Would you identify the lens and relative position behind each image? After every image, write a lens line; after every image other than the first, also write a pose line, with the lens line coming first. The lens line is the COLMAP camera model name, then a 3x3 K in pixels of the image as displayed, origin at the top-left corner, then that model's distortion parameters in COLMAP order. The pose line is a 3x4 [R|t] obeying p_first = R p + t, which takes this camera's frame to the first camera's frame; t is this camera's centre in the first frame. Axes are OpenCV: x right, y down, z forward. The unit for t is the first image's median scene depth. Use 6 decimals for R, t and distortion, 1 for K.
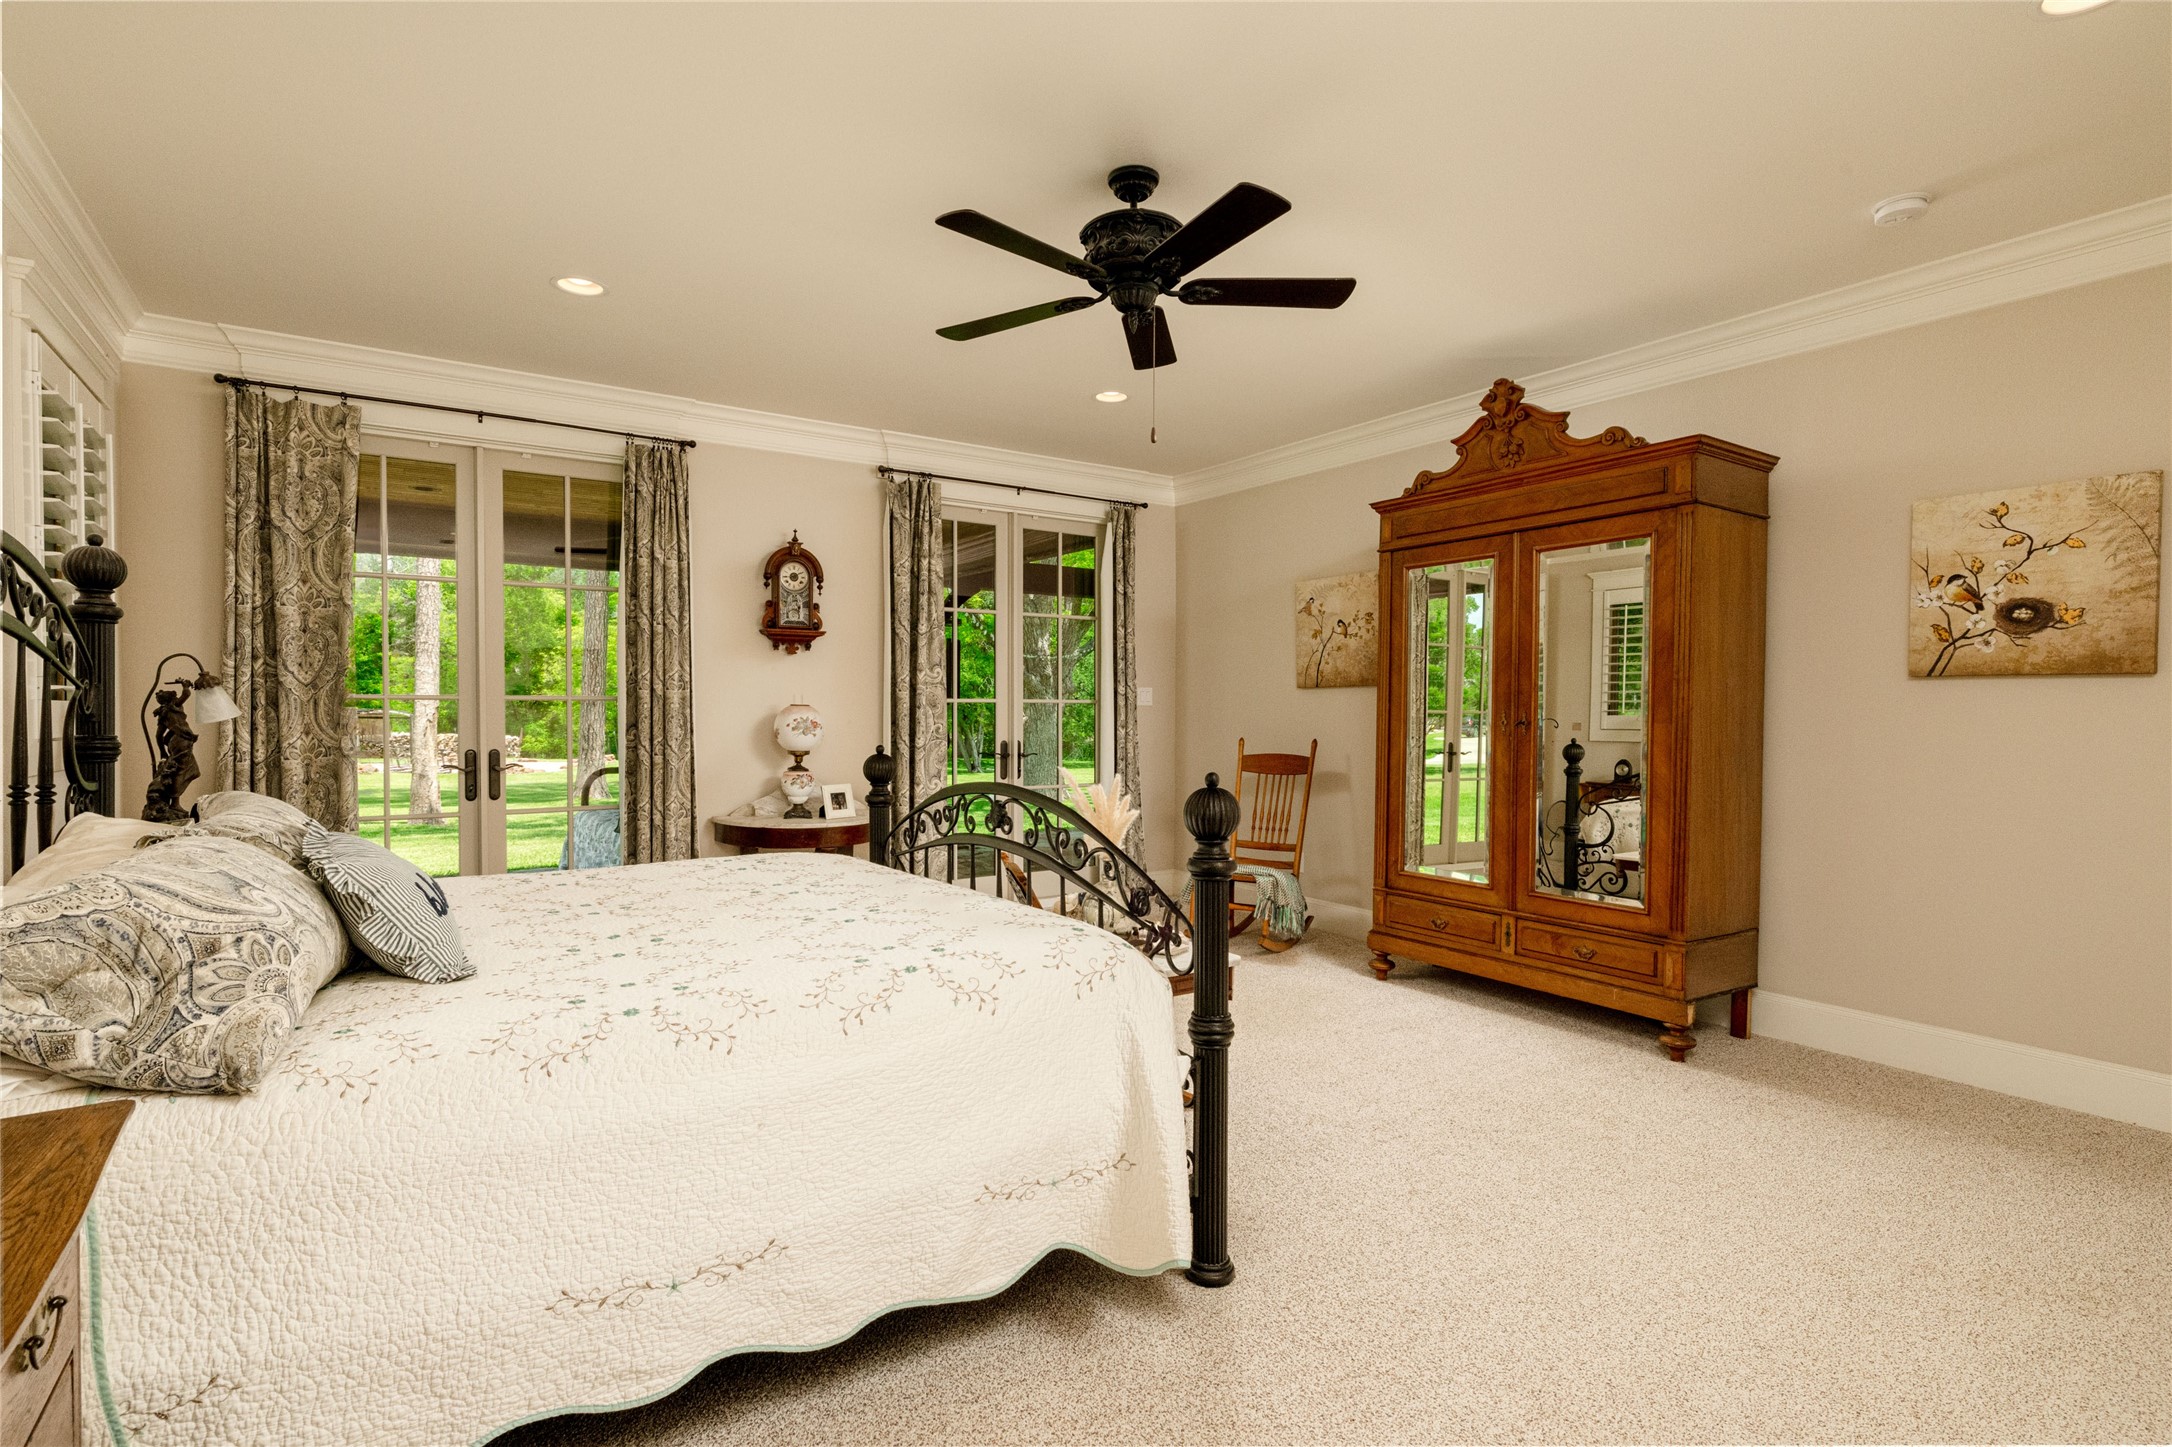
lens RADIAL K [[1052.2, 0, 1097.3], [0, 1052.2, 715.3], [0, 0, 1]] dist [-0.005285, 0.001055]
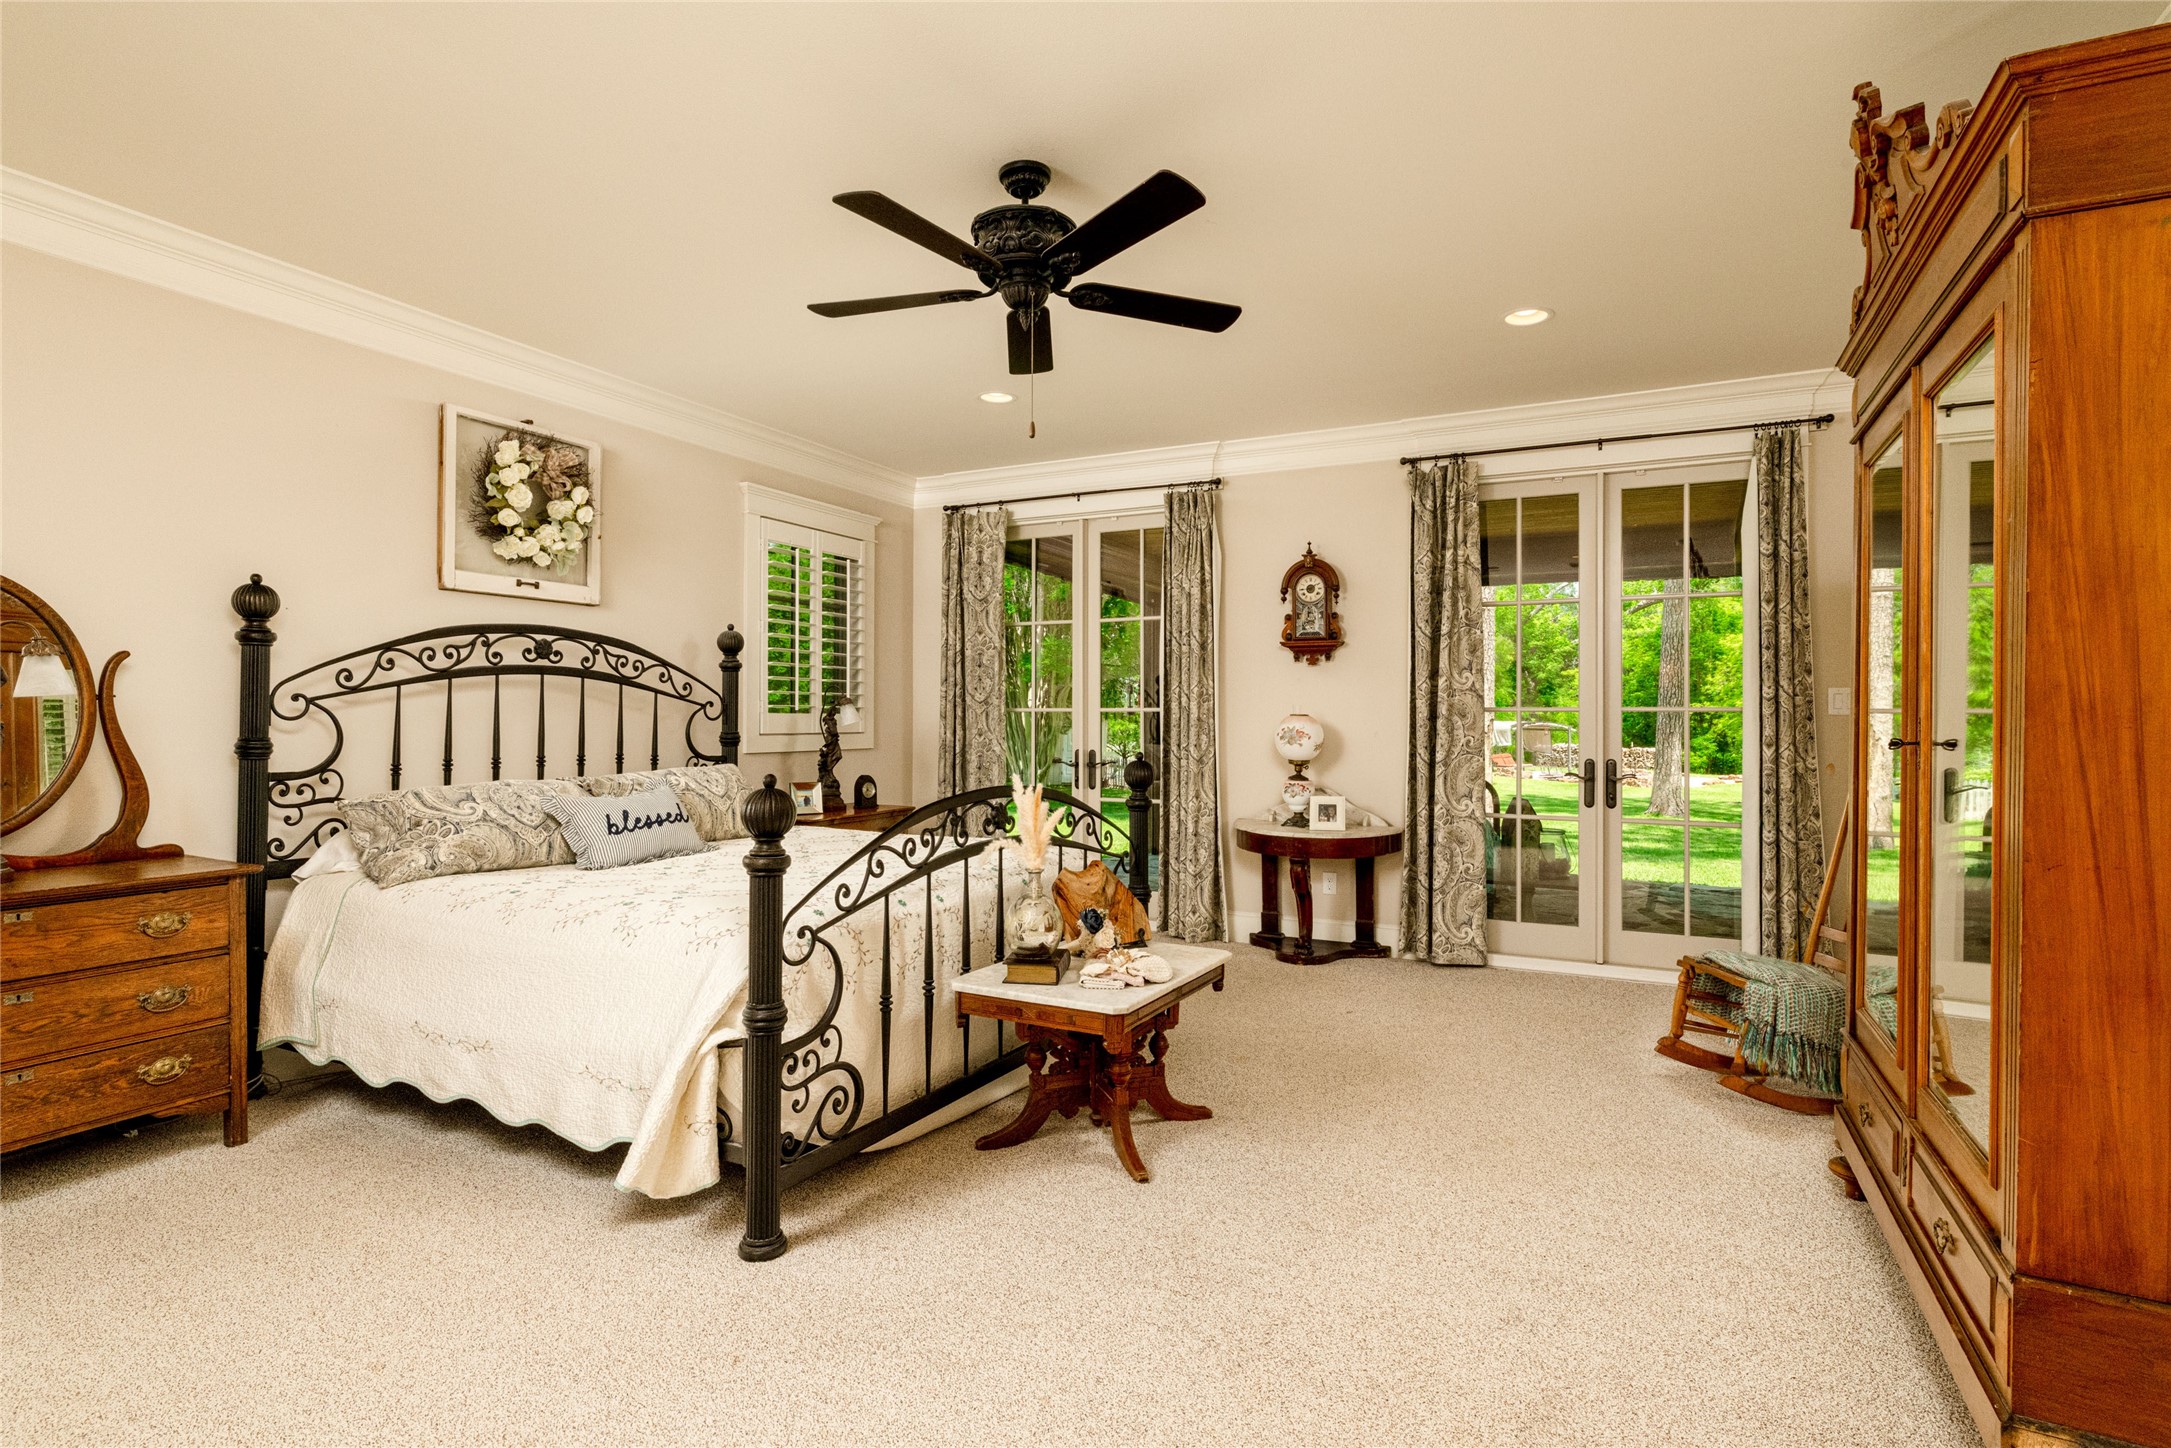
lens RADIAL K [[1051.7, 0, 1102.0], [0, 1051.7, 726.3], [0, 0, 1]] dist [-0.005285, 0.001055]
pose [[0.490302, 0.005224, -0.871537, 0.493106], [-0.007294, 0.999972, 0.001890, 0.000754], [0.871522, 0.005430, 0.490326, 0.323297]]
